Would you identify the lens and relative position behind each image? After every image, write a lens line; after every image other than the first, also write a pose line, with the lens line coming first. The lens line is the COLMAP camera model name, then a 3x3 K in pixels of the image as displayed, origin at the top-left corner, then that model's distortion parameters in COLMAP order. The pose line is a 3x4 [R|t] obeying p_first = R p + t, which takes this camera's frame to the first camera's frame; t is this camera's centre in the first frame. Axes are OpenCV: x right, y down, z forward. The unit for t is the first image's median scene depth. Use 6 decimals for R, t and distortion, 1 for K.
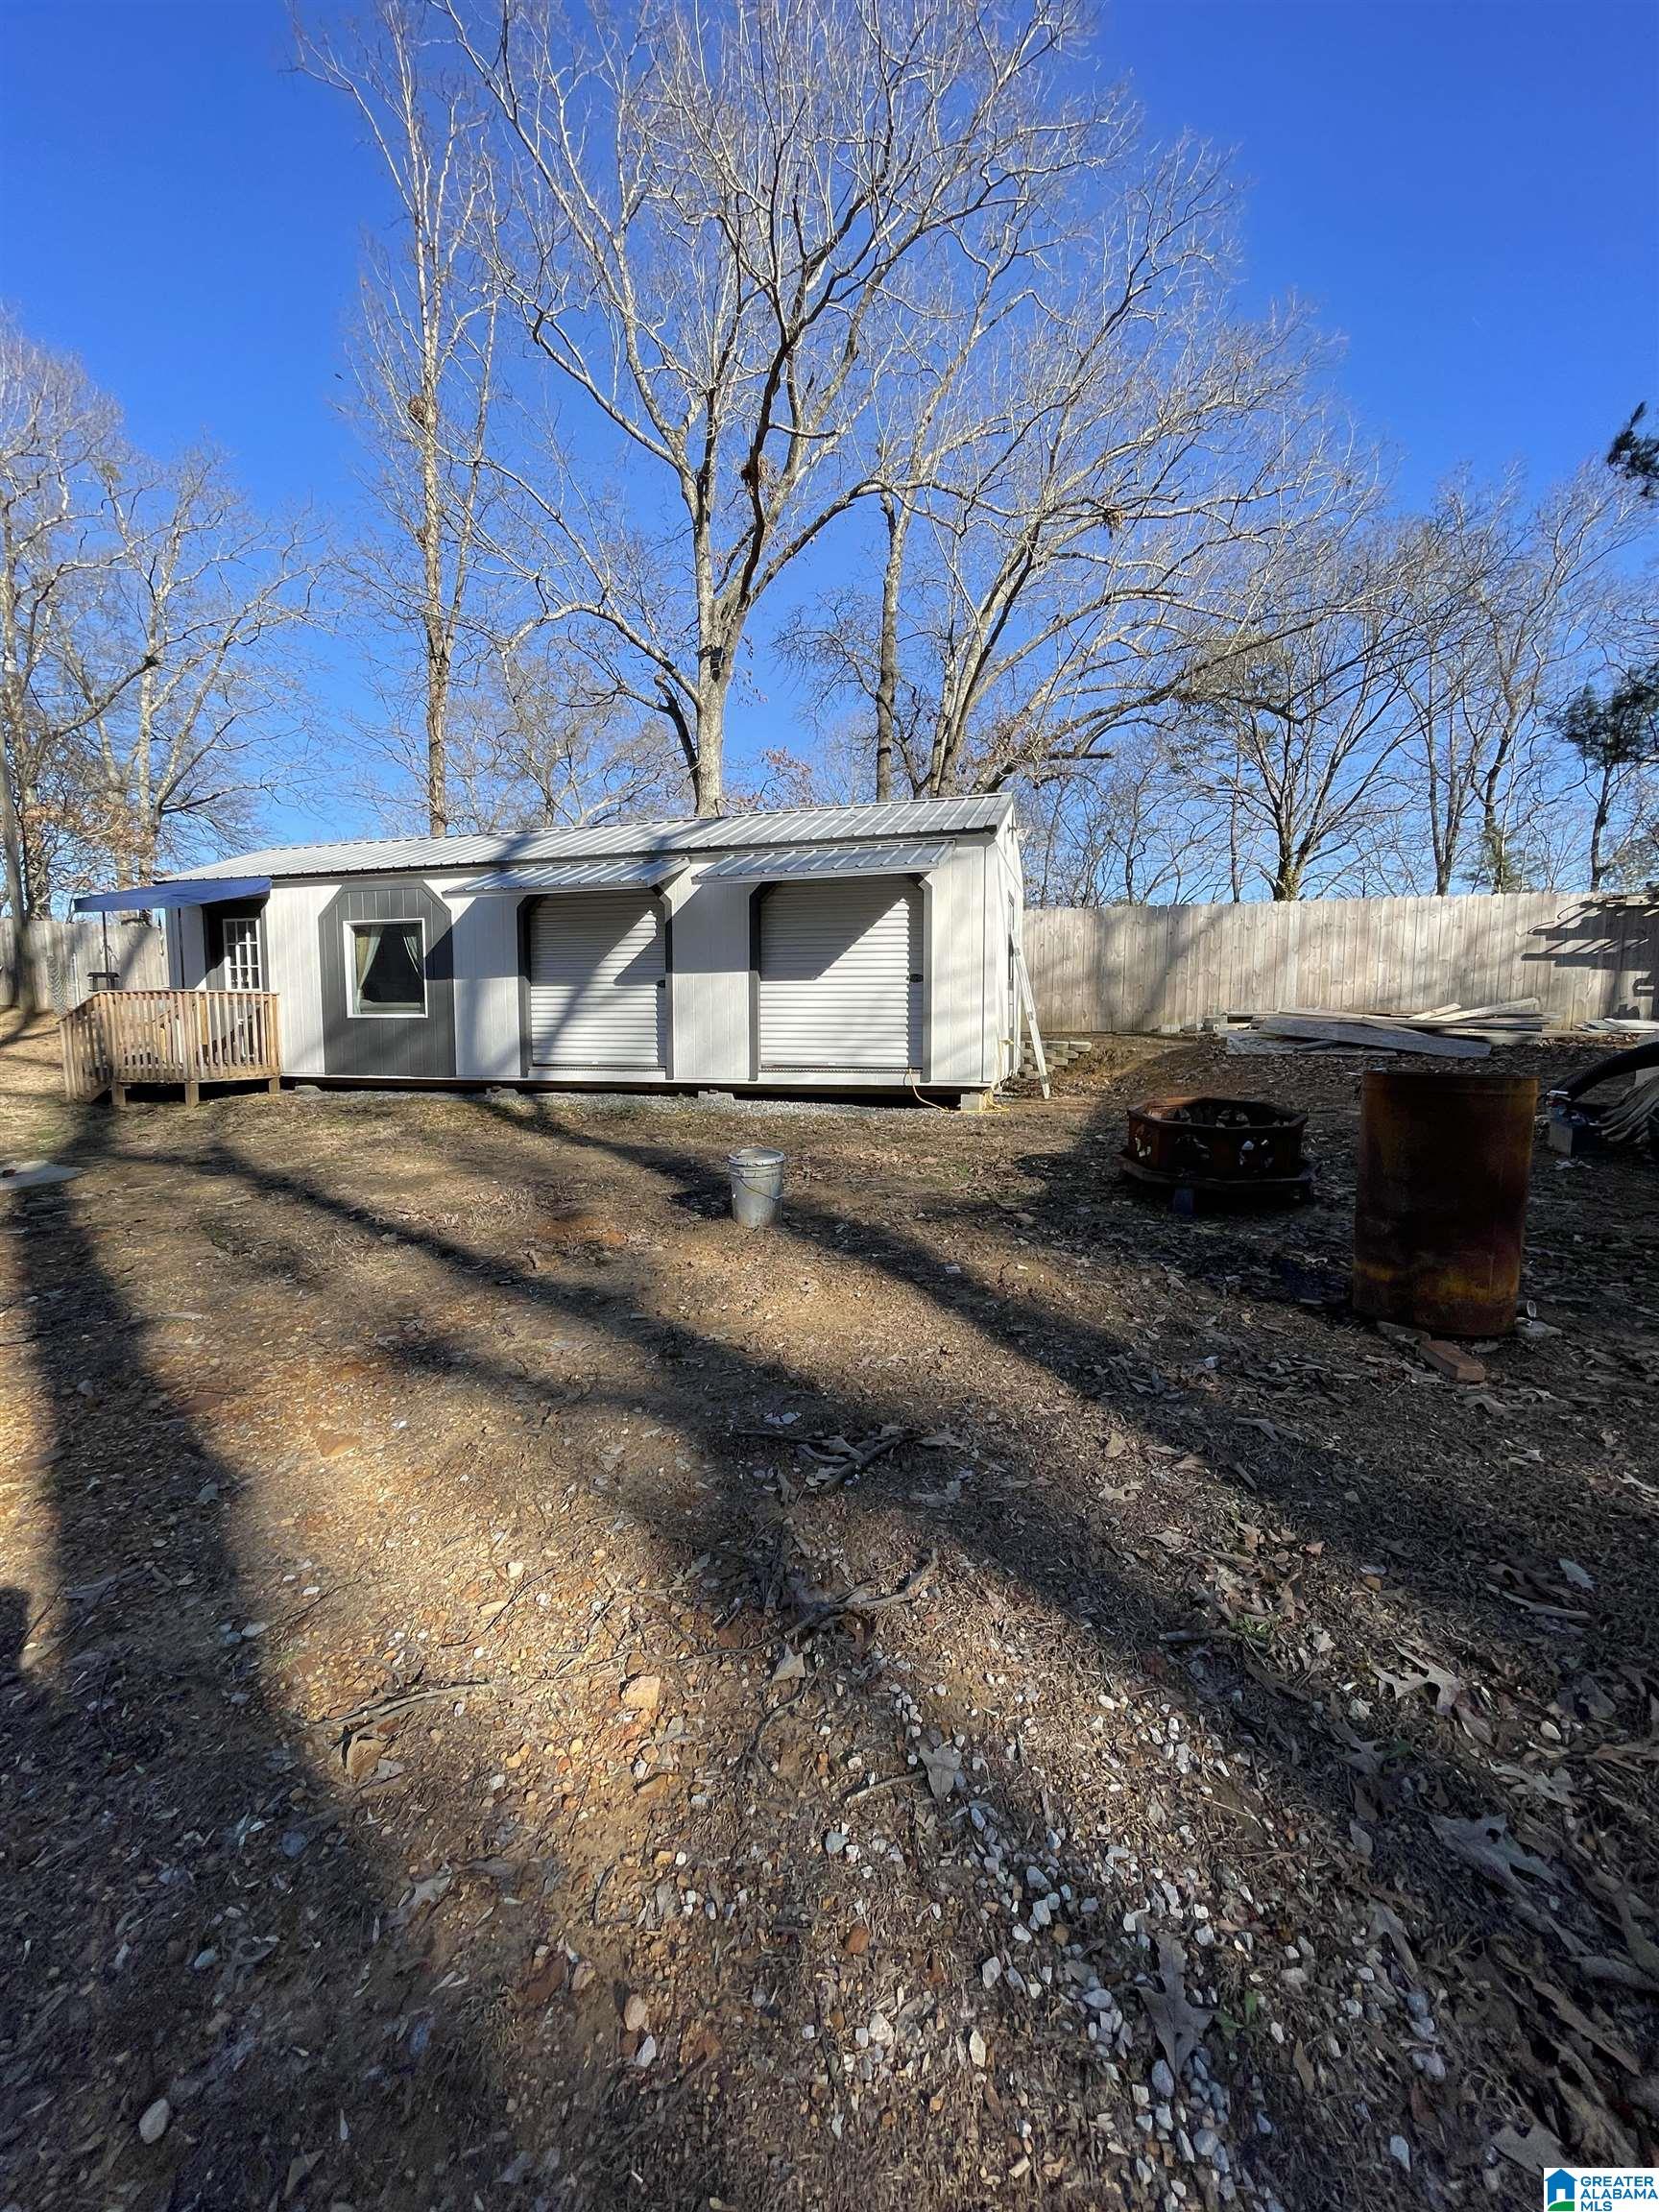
lens RADIAL K [[885.2, 0, 834.6], [0, 885.2, 1106.1], [0, 0, 1]] dist [-0.001871, -0.000089]
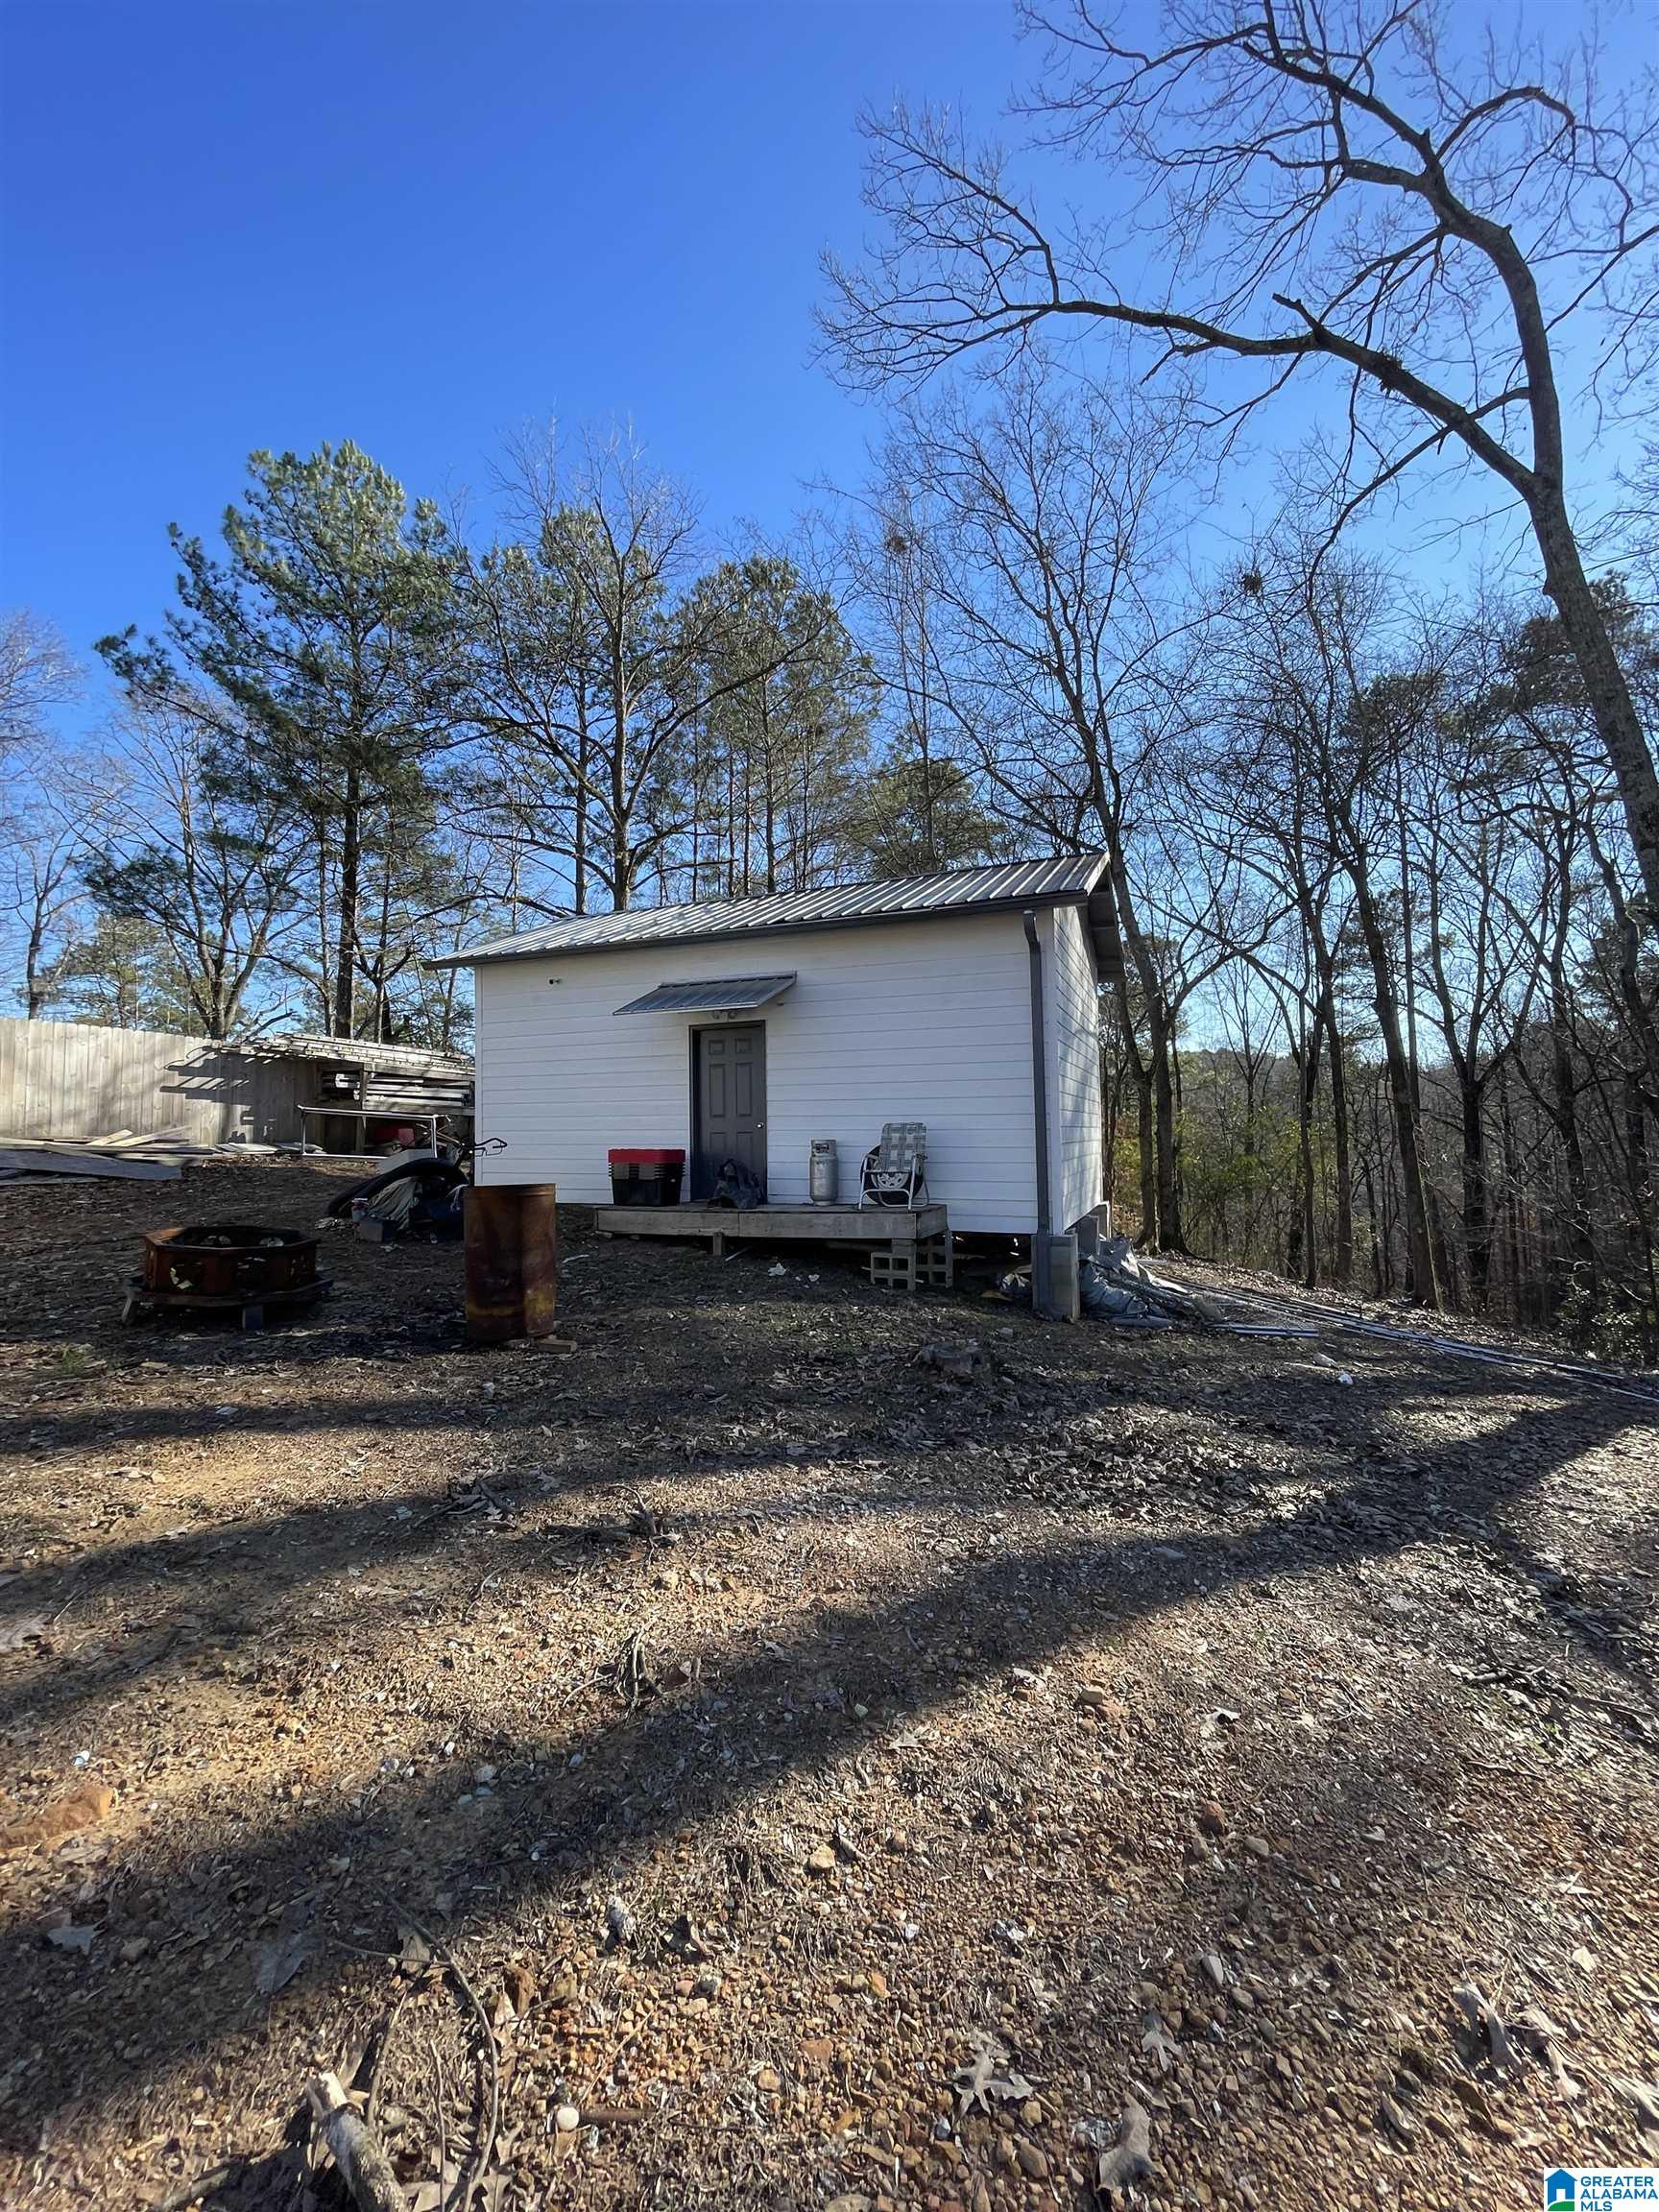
lens RADIAL K [[896.1, 0, 817.3], [0, 896.1, 1108.5], [0, 0, 1]] dist [-0.003613, -0.000170]
pose [[0.092397, 0.030946, 0.995241, -0.289082], [0.098186, 0.994363, -0.040034, -0.016732], [-0.990870, 0.101417, 0.088837, 0.077030]]
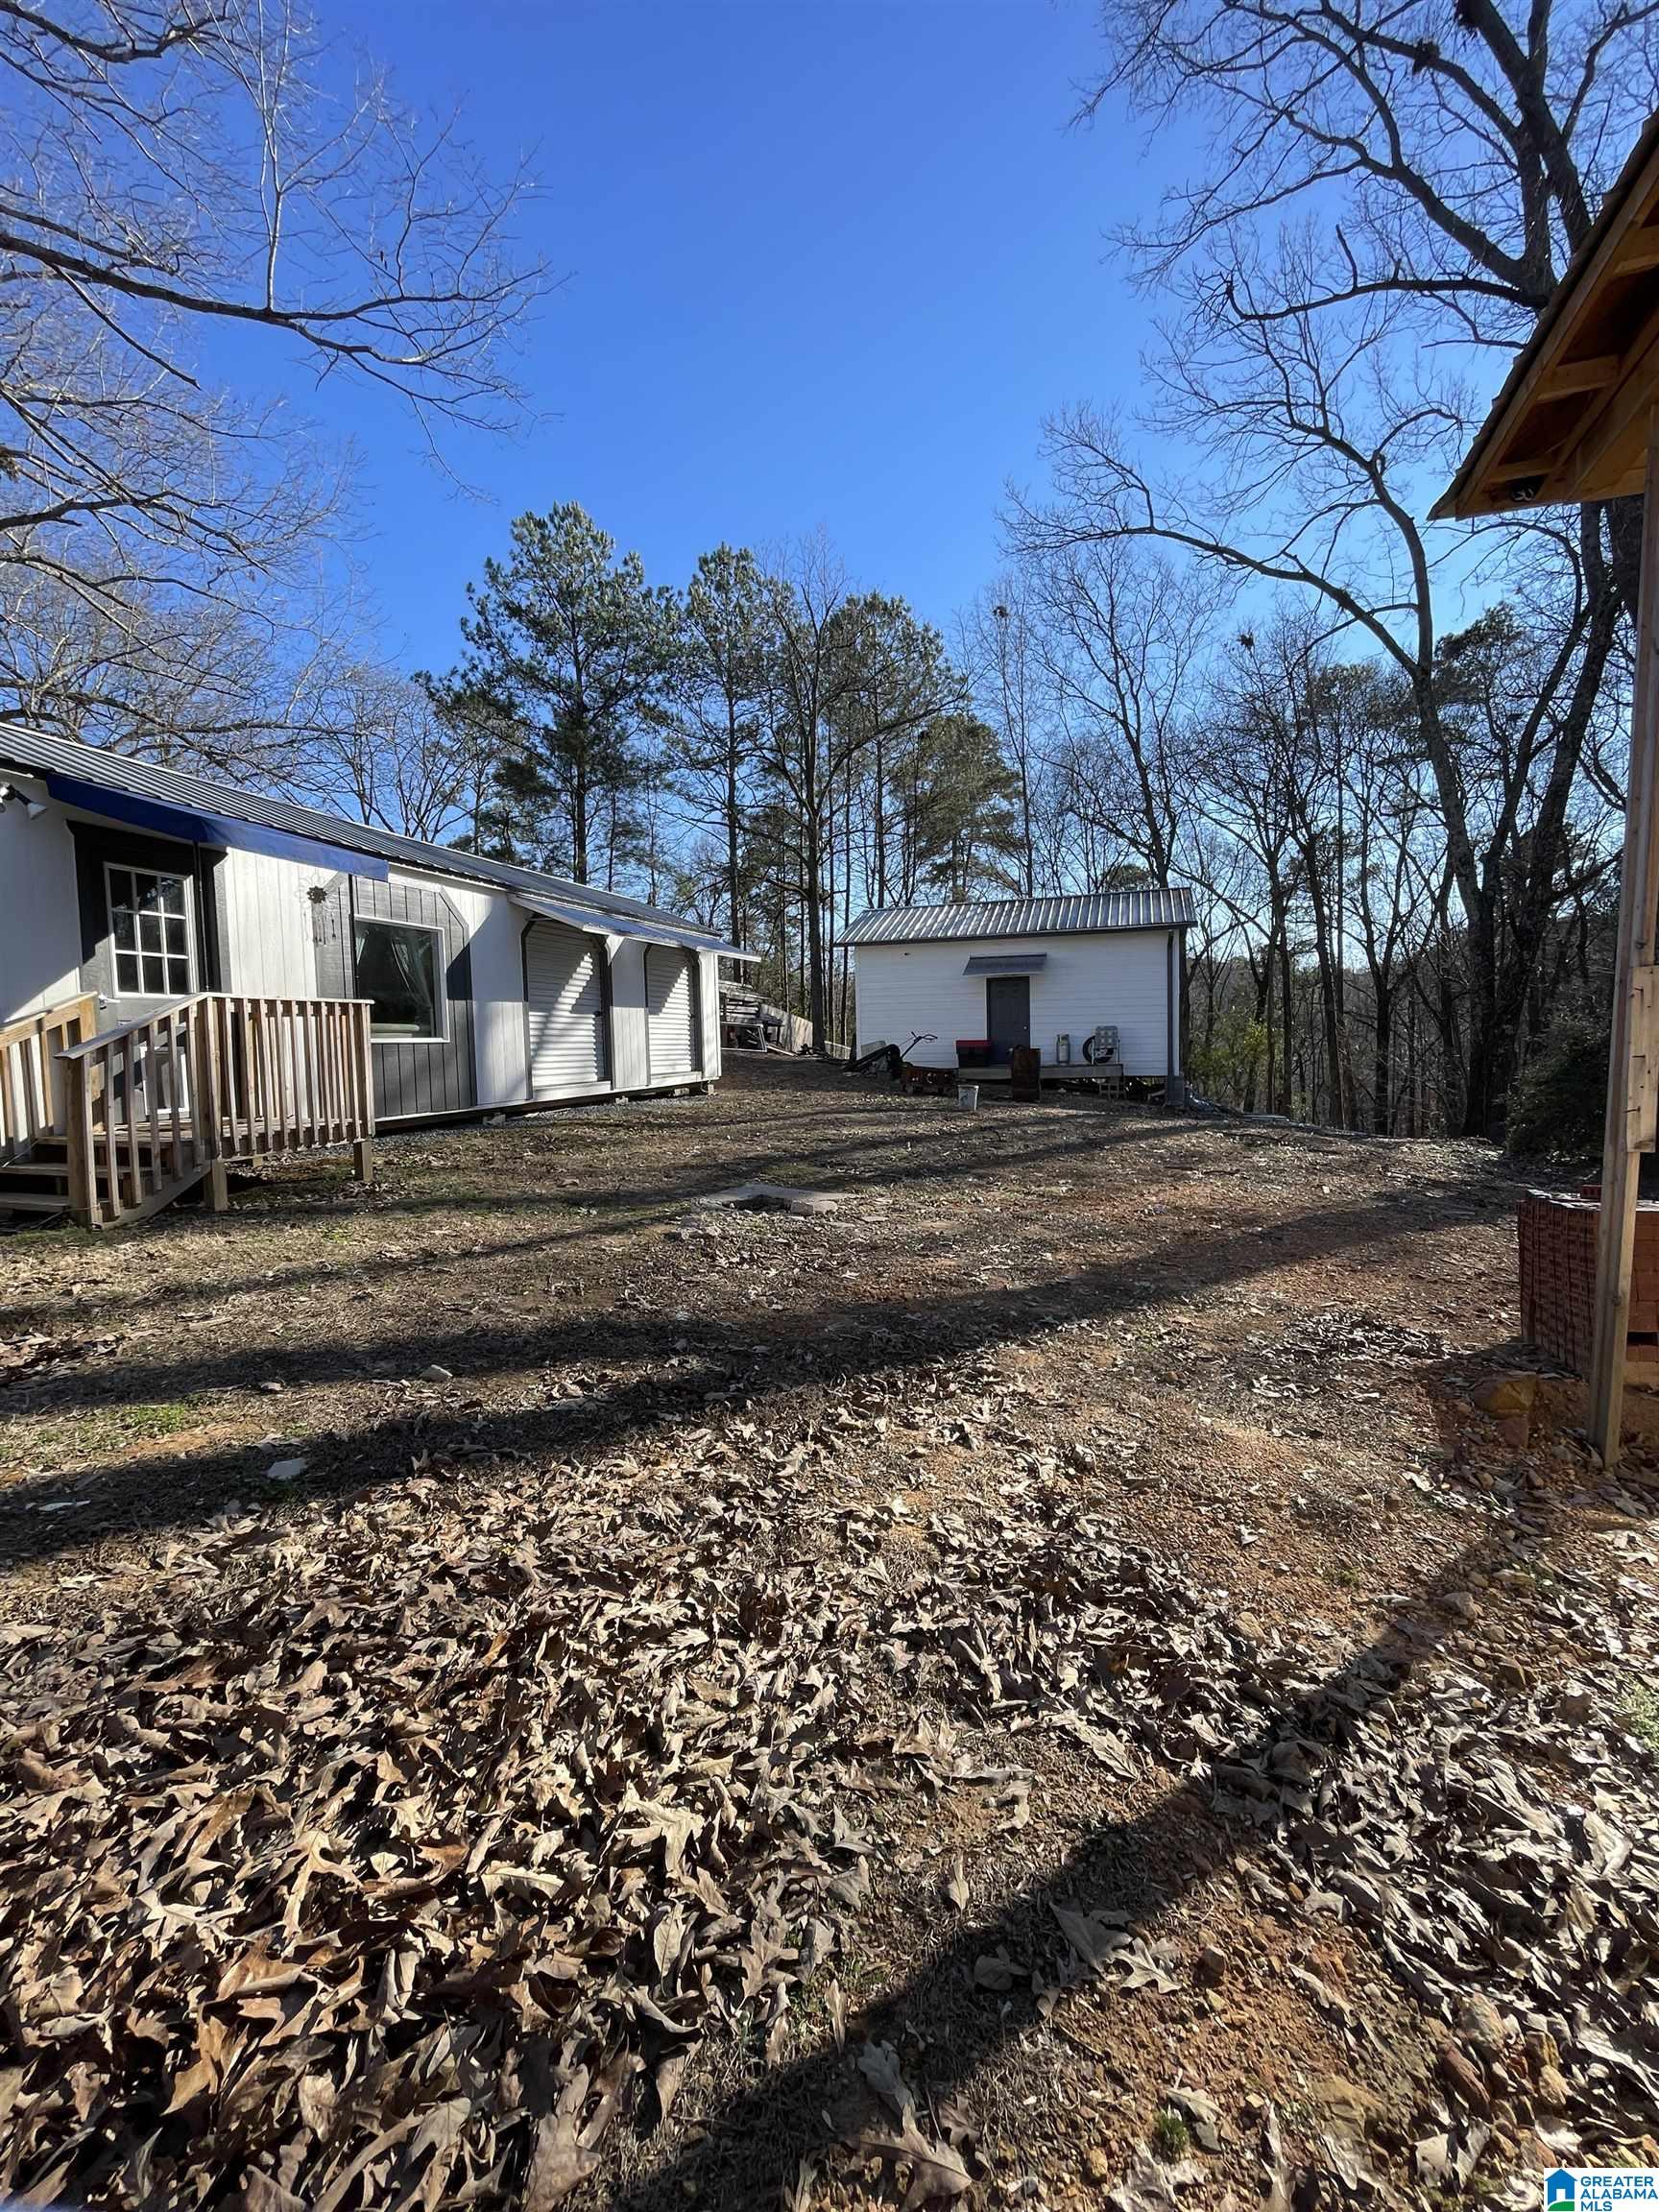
lens RADIAL K [[889.8, 0, 827.0], [0, 889.8, 1102.6], [0, 0, 1]] dist [-0.003870, -0.000136]
pose [[0.027129, -0.069471, 0.997215, -1.225475], [0.111509, 0.991566, 0.066044, -0.055332], [-0.993393, 0.109407, 0.034647, 0.570781]]
